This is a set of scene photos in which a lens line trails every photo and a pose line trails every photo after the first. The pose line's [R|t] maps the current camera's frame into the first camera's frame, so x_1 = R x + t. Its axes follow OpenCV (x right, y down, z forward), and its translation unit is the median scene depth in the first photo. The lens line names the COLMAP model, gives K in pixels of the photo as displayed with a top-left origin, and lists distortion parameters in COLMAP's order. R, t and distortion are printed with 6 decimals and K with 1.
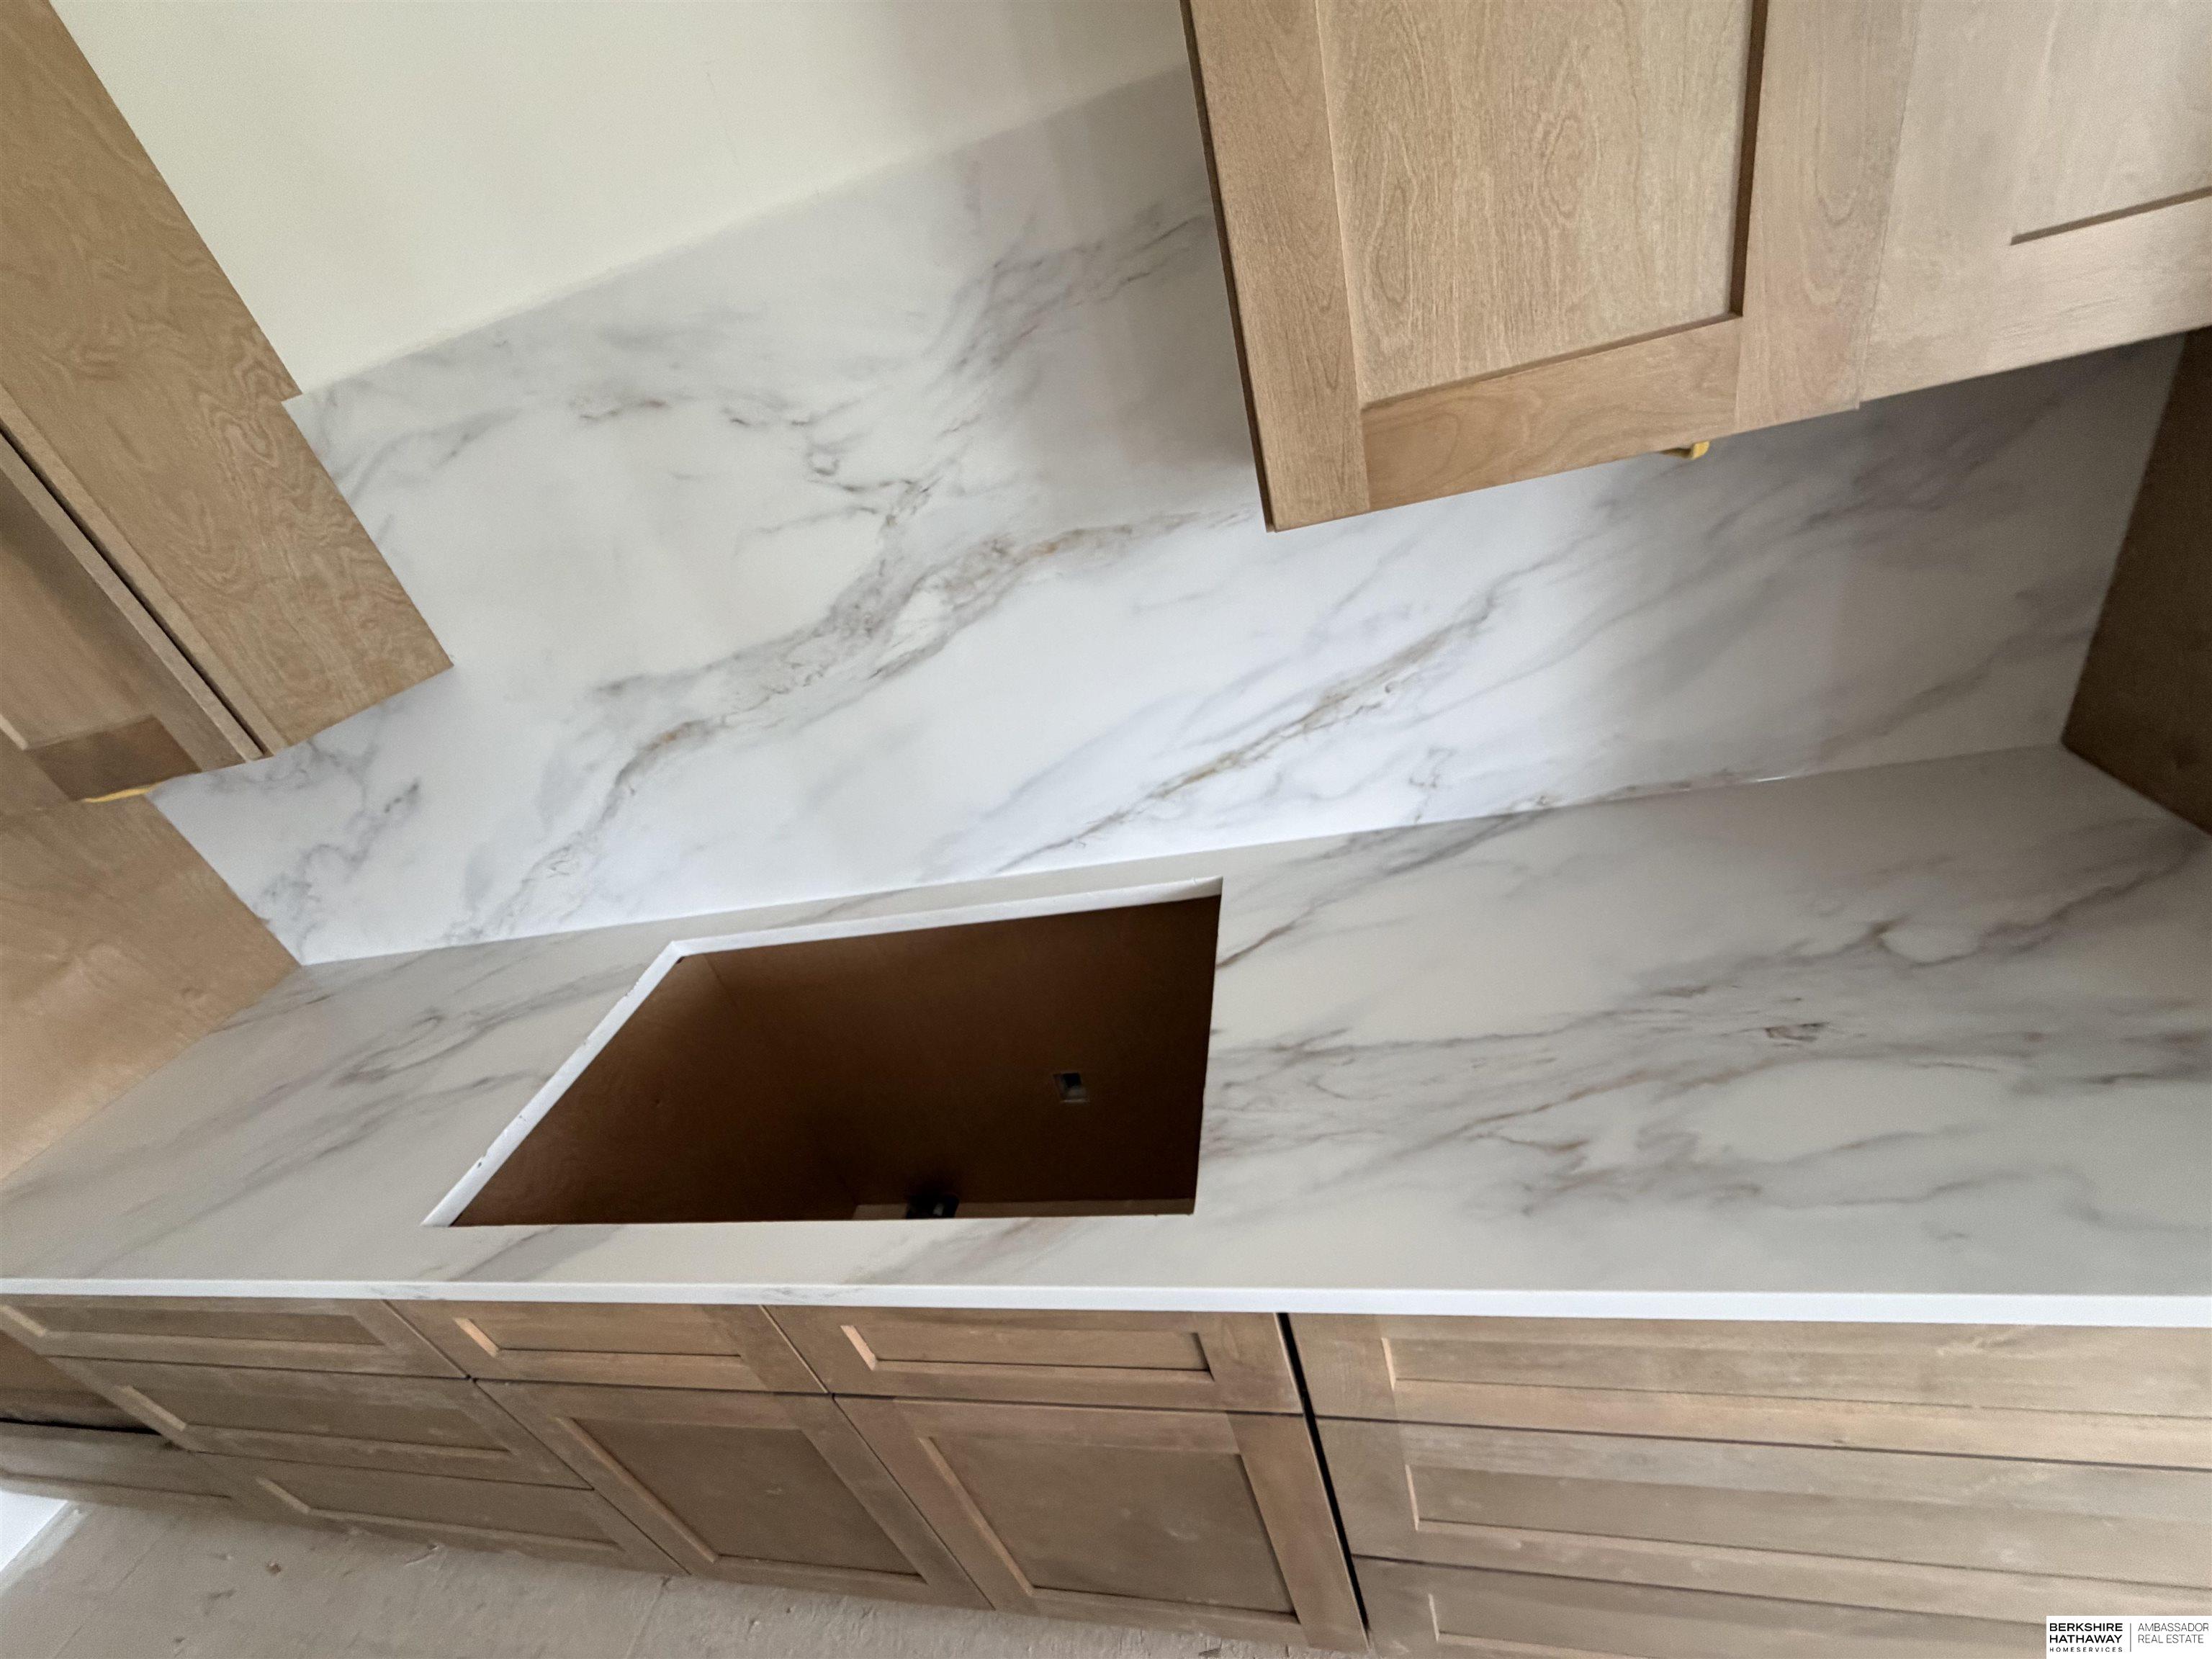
lens RADIAL K [[880.8, 0, 1100.0], [0, 880.8, 833.2], [0, 0, 1]] dist [0.001546, -0.000731]
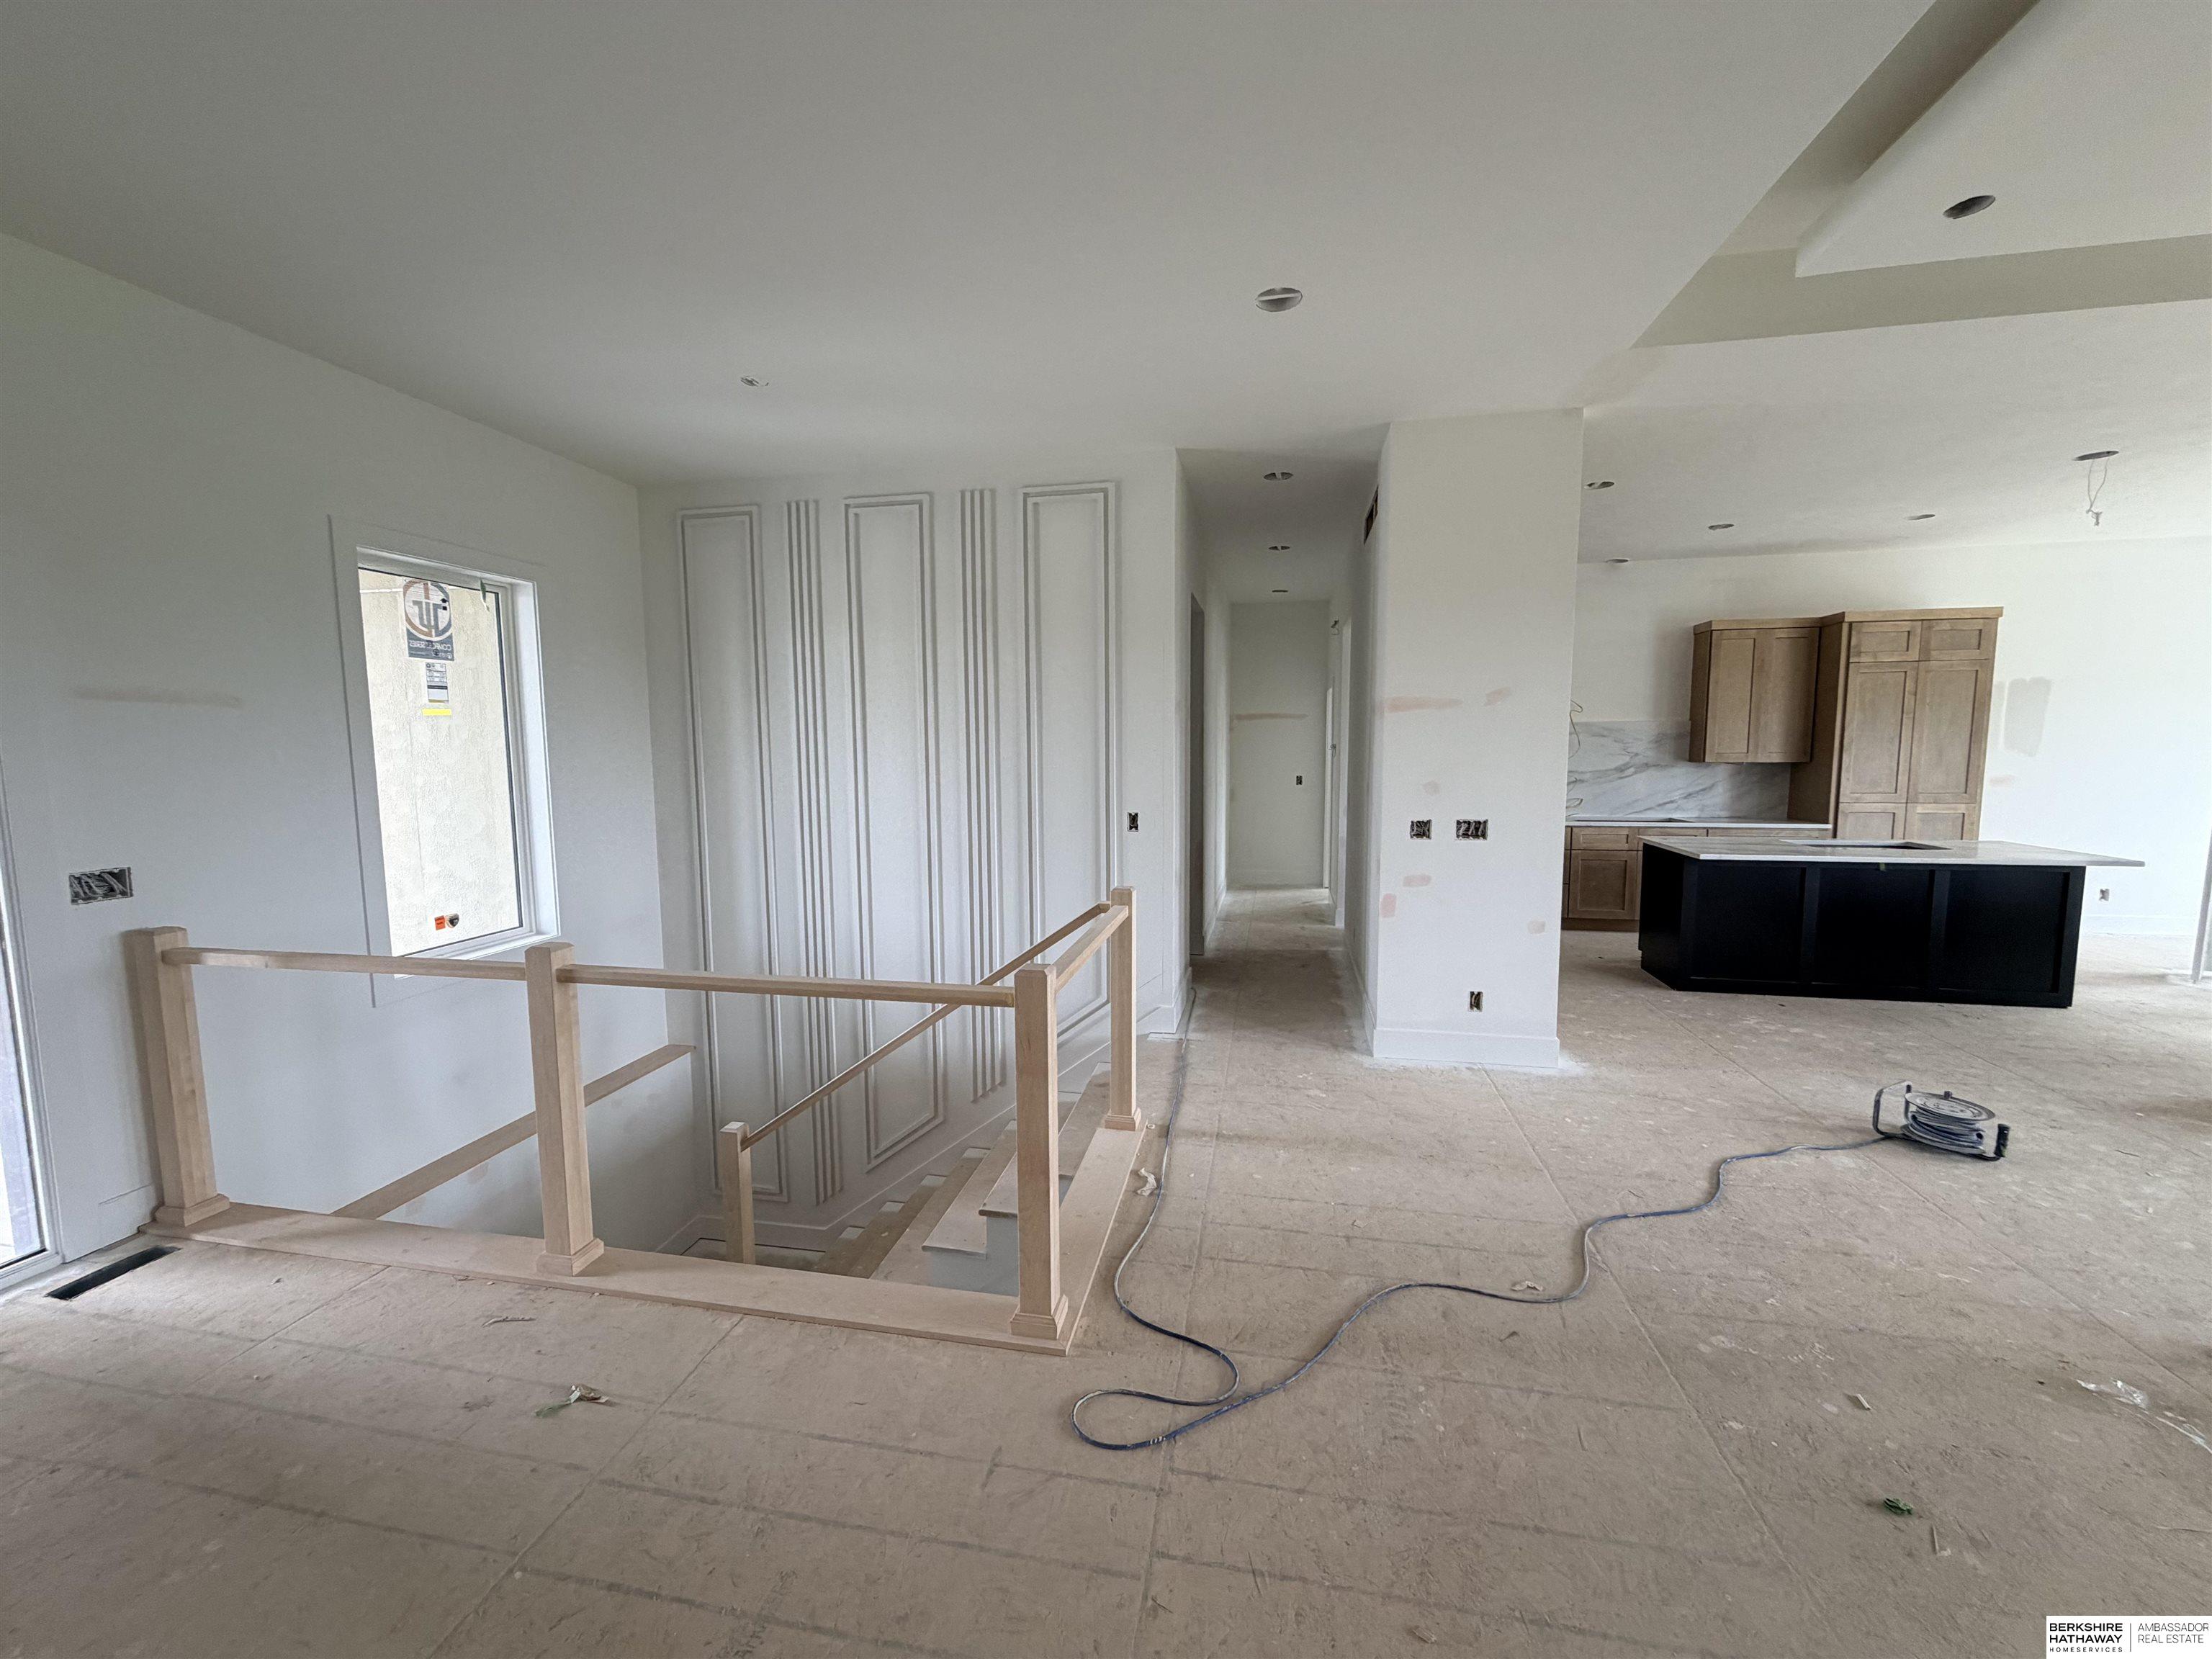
lens RADIAL K [[880.8, 0, 1101.1], [0, 880.8, 830.6], [0, 0, 1]] dist [0.001546, -0.000731]
pose [[0.968065, 0.250686, -0.002782, -4.326509], [-0.229072, 0.879981, -0.416124, 4.231461], [-0.101868, 0.403472, 0.909304, -4.958799]]
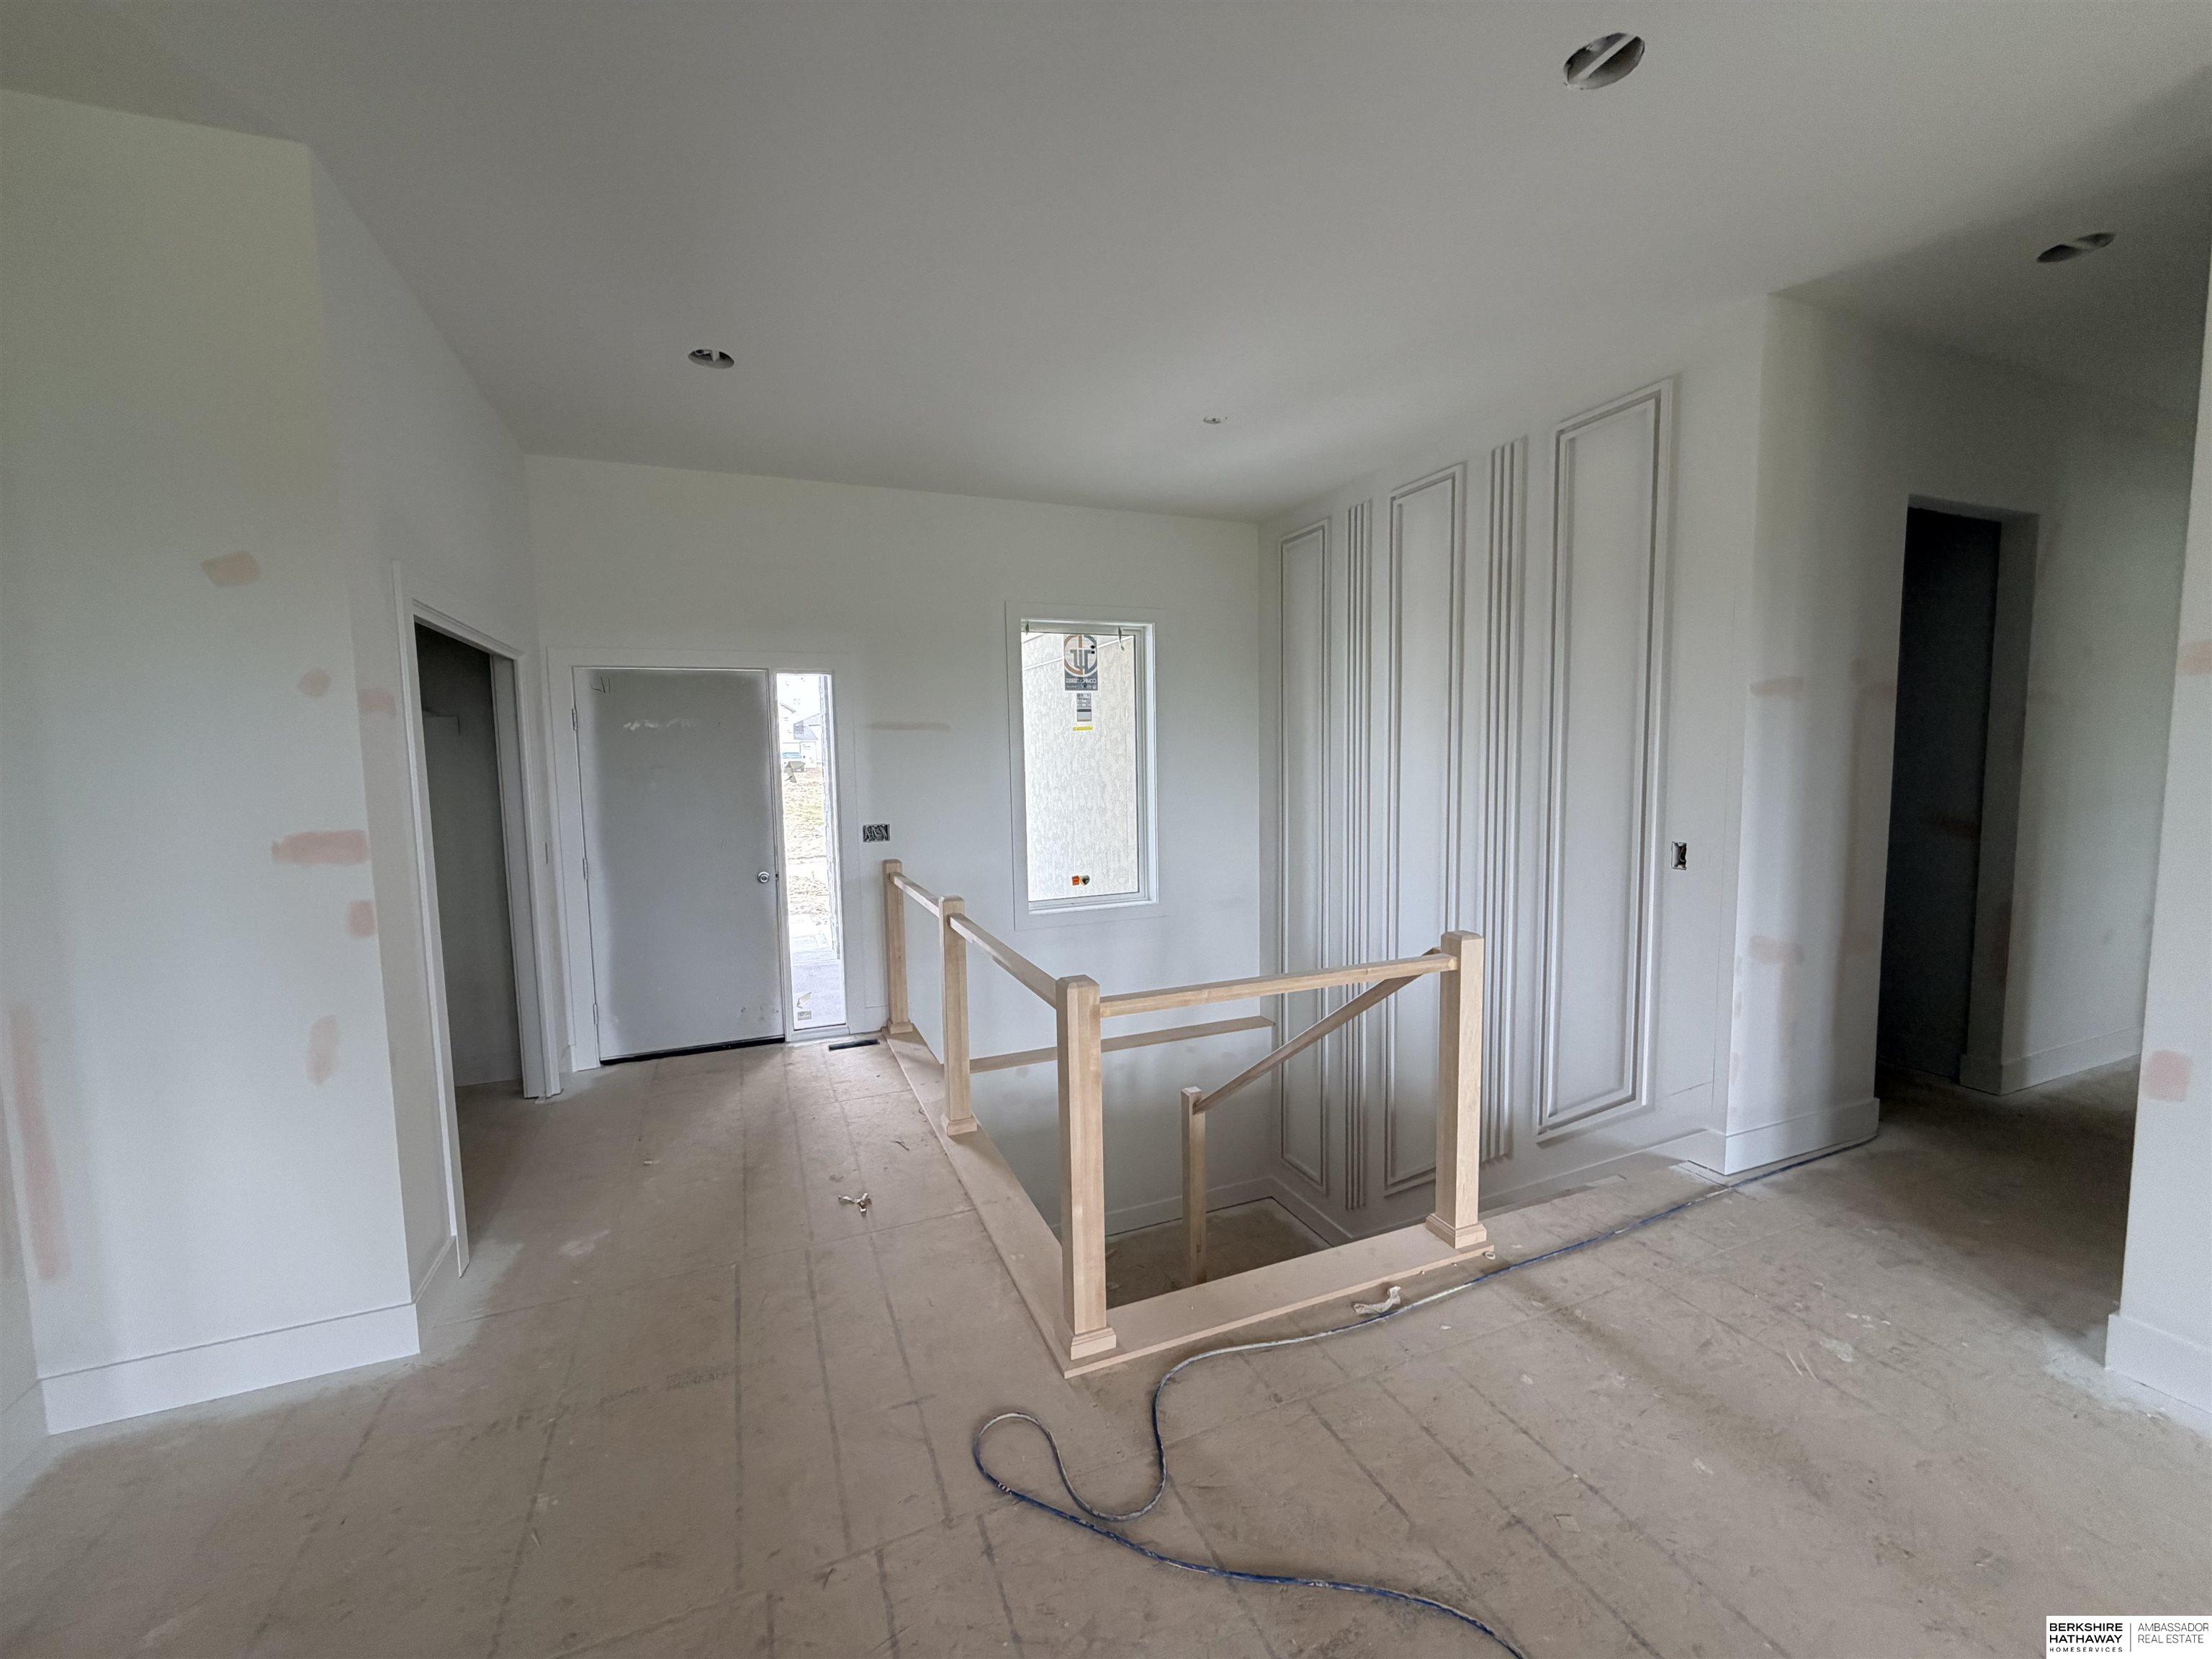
lens RADIAL K [[880.8, 0, 1102.4], [0, 880.8, 832.2], [0, 0, 1]] dist [0.001546, -0.000731]
pose [[0.518340, 0.318617, -0.793603, -2.762697], [-0.531974, 0.846727, -0.007512, 3.329229], [0.669572, 0.426070, 0.608389, -4.249110]]
